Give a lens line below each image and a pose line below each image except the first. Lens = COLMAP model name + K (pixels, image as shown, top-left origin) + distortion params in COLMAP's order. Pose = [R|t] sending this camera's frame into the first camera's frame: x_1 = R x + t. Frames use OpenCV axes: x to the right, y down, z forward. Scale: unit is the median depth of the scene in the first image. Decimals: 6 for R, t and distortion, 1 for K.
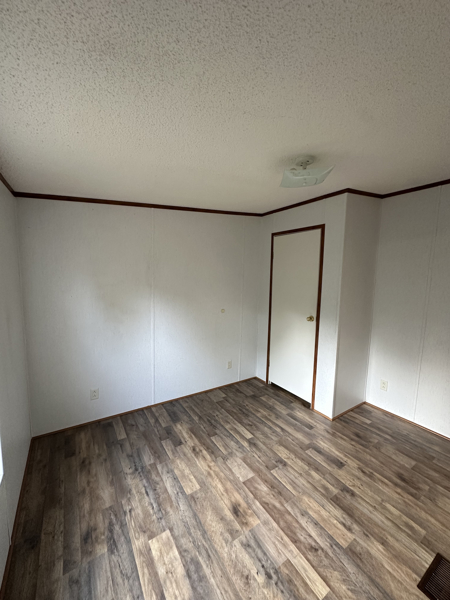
lens RADIAL K [[239.7, 0, 224.4], [0, 239.7, 299.5], [0, 0, 1]] dist [-0.004354, 0.001373]
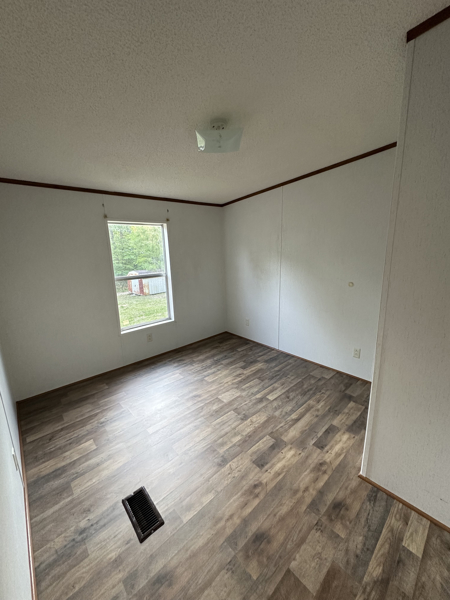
lens RADIAL K [[239.7, 0, 224.4], [0, 239.7, 299.5], [0, 0, 1]] dist [-0.004354, 0.001373]
pose [[0.164513, 0.181447, -0.969542, 1.016583], [-0.078631, 0.982219, 0.170477, -0.009518], [0.983236, 0.048190, 0.175855, 0.608547]]
